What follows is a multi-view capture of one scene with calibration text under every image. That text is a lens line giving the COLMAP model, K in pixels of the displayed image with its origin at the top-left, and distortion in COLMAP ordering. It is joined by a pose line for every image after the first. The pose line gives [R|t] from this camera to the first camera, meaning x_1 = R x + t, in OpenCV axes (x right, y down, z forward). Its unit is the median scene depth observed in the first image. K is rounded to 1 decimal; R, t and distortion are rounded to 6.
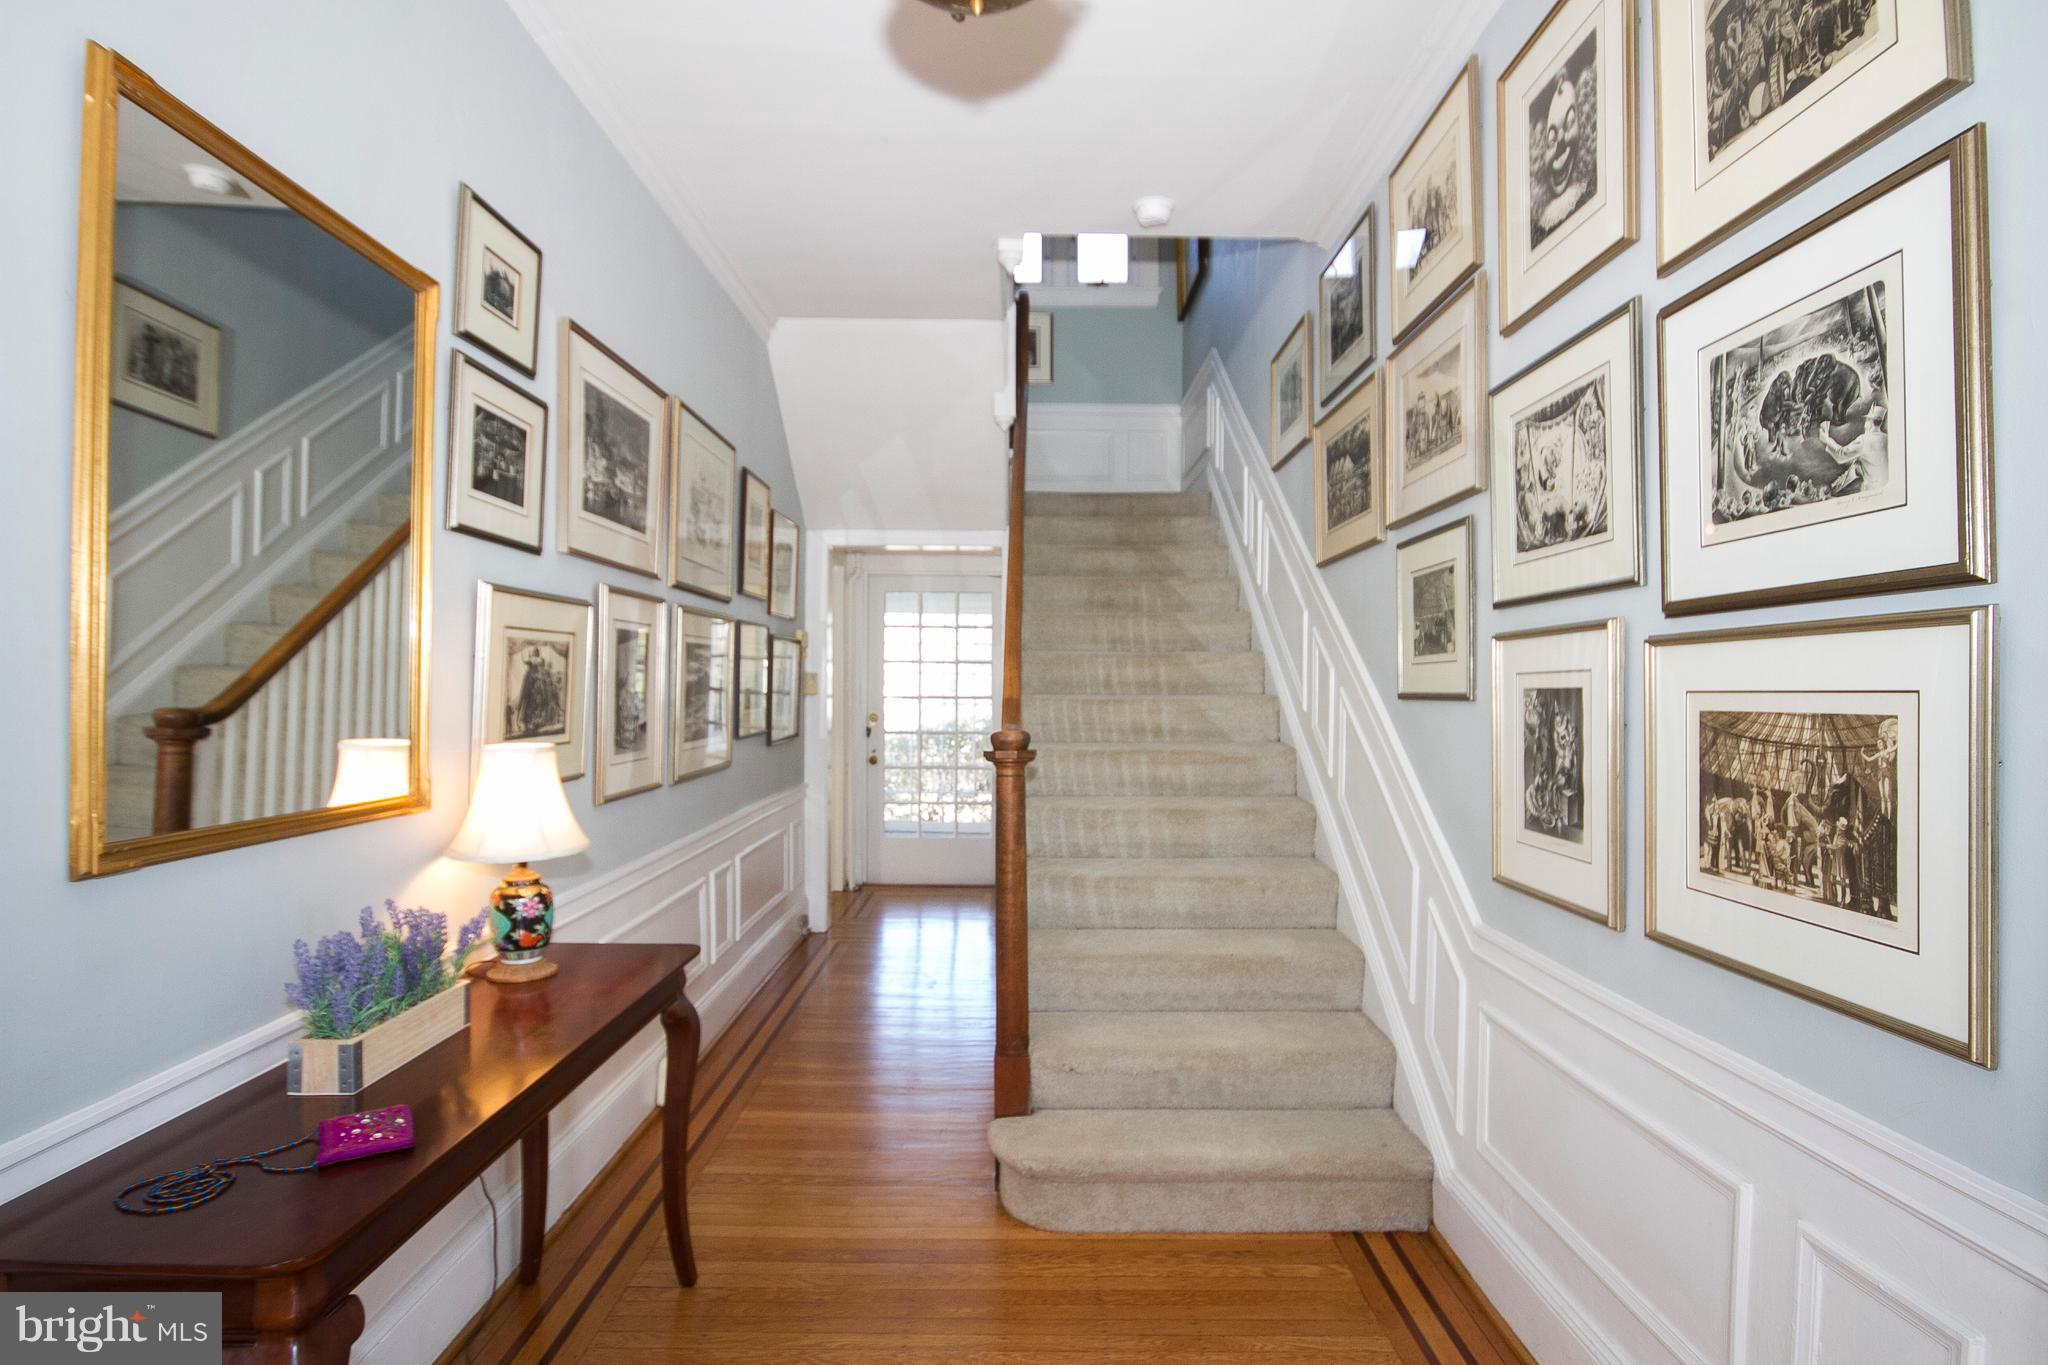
lens RADIAL K [[974.9, 0, 1039.5], [0, 974.9, 669.3], [0, 0, 1]] dist [-0.002517, -0.000992]
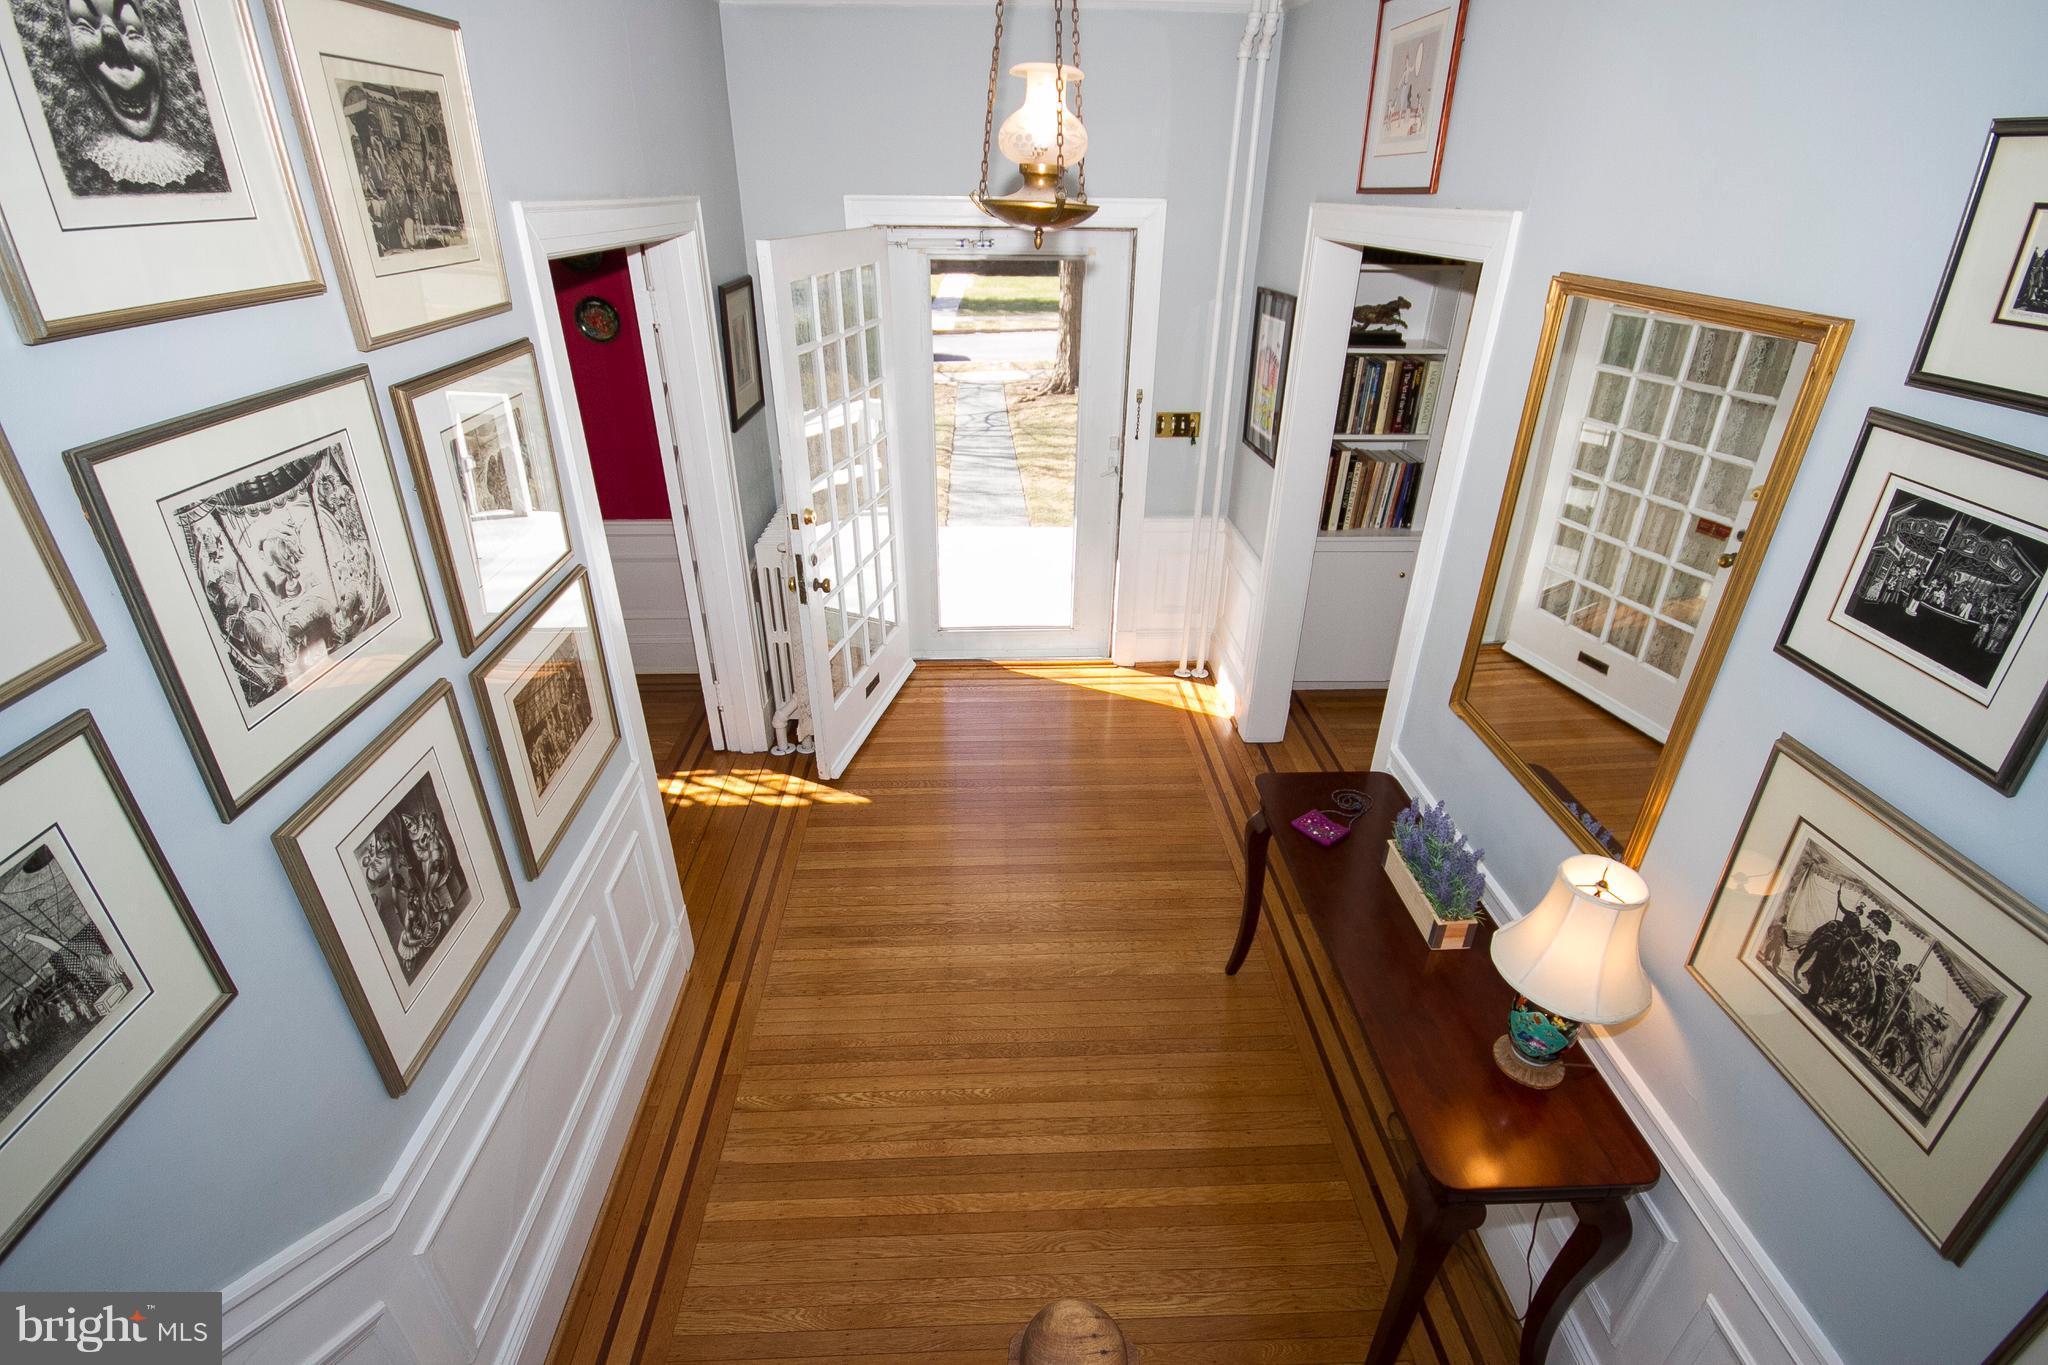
lens RADIAL K [[974.9, 0, 1032.7], [0, 974.9, 683.0], [0, 0, 1]] dist [-0.002517, -0.000992]
pose [[-0.999558, -0.000718, -0.029719, -0.004494], [-0.014247, 0.888999, 0.457687, -0.464601], [0.026092, 0.457908, -0.888616, 1.687267]]
